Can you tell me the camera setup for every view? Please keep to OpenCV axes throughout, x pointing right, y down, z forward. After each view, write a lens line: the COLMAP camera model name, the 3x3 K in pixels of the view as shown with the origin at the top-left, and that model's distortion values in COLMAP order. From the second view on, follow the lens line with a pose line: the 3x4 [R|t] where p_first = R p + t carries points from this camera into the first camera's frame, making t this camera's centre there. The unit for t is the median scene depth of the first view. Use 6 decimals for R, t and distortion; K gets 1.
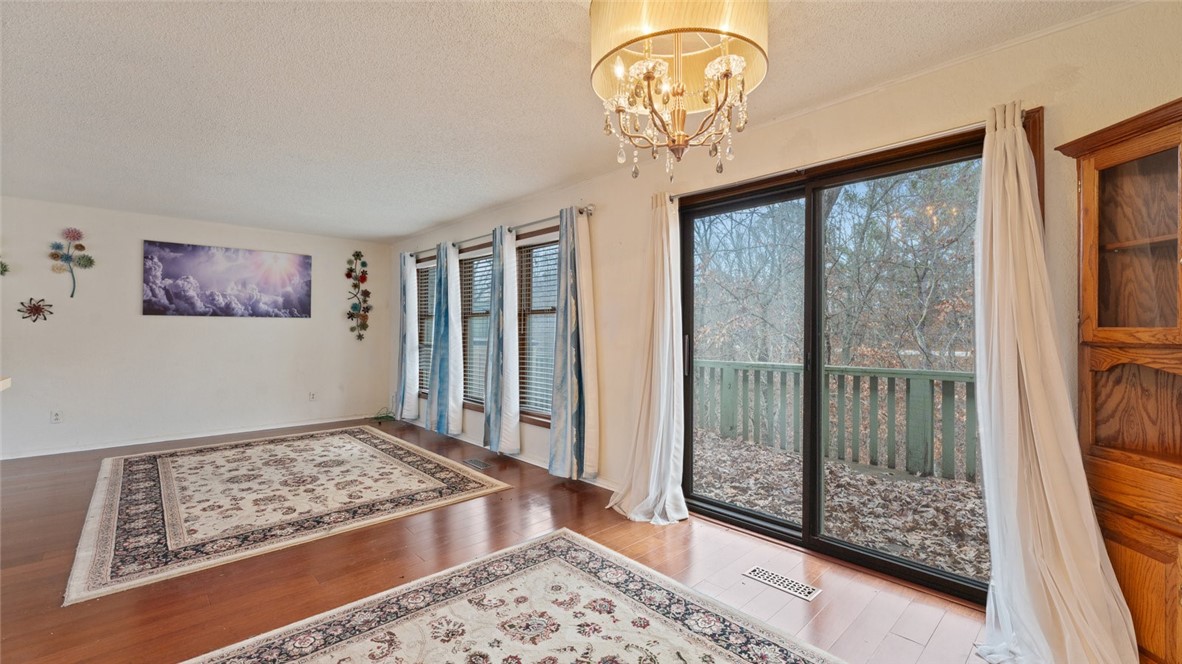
lens RADIAL K [[486.6, 0, 586.0], [0, 486.6, 335.1], [0, 0, 1]] dist [-0.001027, -0.000141]
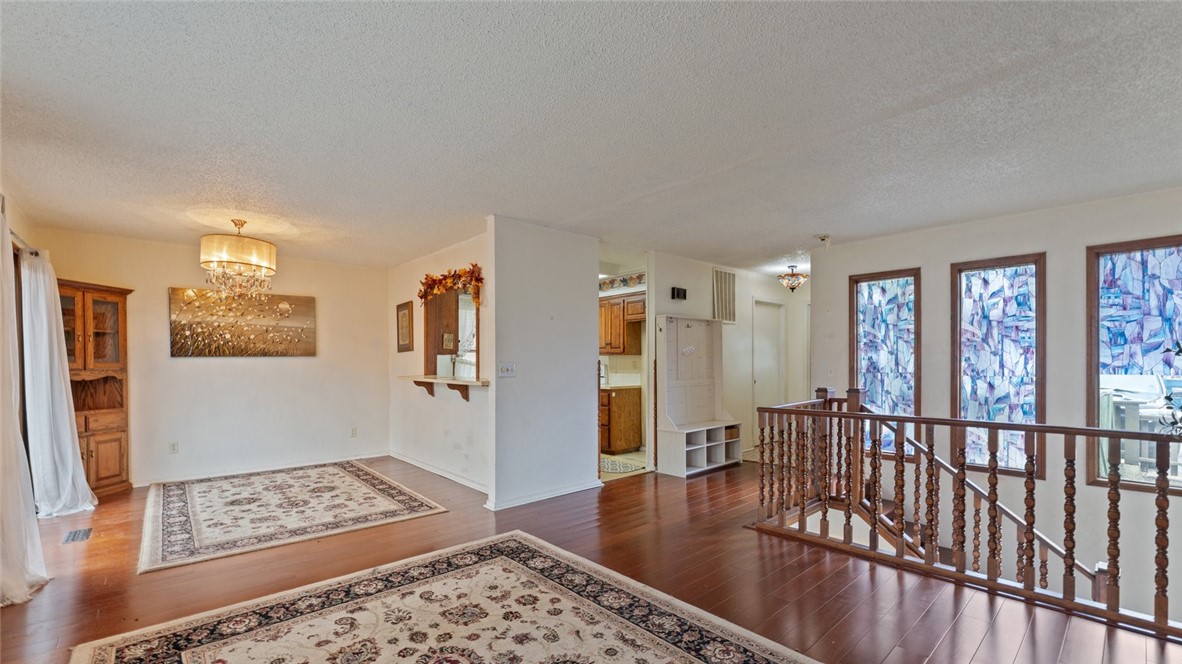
lens RADIAL K [[486.6, 0, 586.0], [0, 486.6, 335.1], [0, 0, 1]] dist [-0.001027, -0.000141]
pose [[-0.999911, 0.000816, 0.013342, -0.883111], [0.000155, 0.998774, -0.049492, -0.035909], [-0.013366, -0.049486, -0.998685, 1.825282]]
